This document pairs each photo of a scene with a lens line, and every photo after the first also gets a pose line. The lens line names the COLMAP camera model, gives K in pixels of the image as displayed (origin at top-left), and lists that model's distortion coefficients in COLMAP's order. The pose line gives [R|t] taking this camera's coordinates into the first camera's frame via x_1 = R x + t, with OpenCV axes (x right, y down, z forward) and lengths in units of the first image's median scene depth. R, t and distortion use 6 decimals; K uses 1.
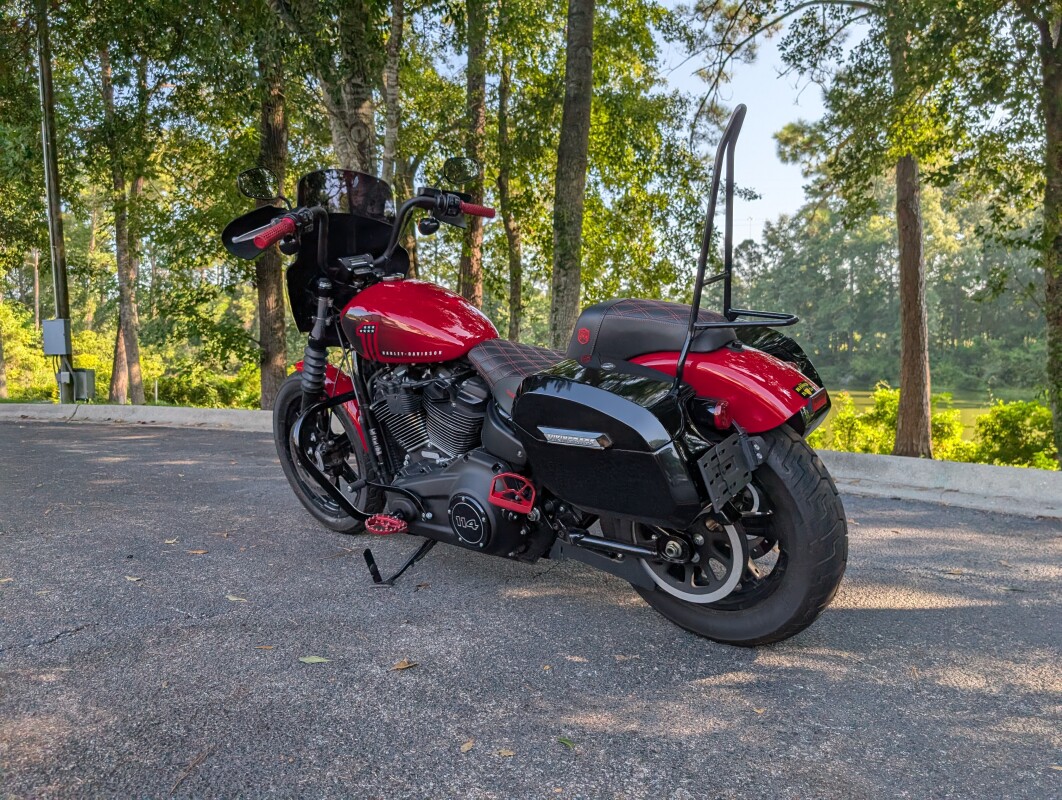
lens RADIAL K [[763.3, 0, 534.3], [0, 763.3, 401.9], [0, 0, 1]] dist [0.004133, 0.007671]
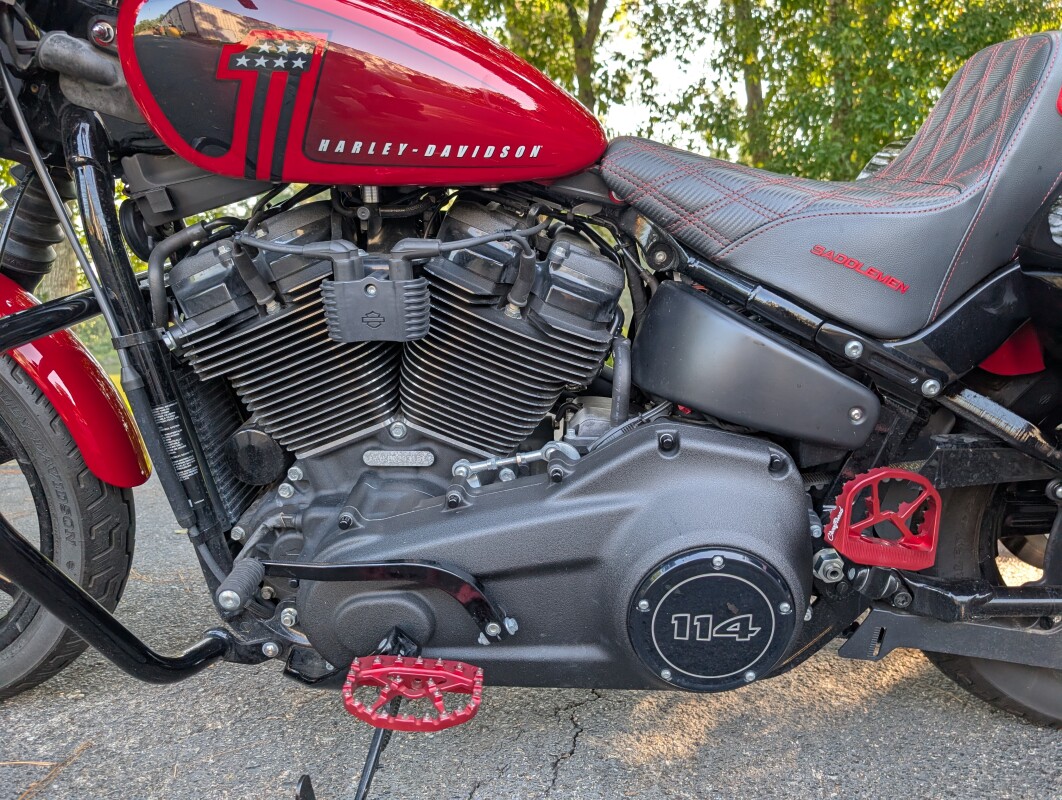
lens RADIAL K [[763.3, 0, 531.5], [0, 763.3, 403.9], [0, 0, 1]] dist [0.004133, 0.007671]
pose [[0.771676, -0.071925, 0.631935, -0.342653], [0.053600, 0.997405, 0.048069, 0.030965], [-0.633753, -0.003222, 0.773529, 0.721829]]
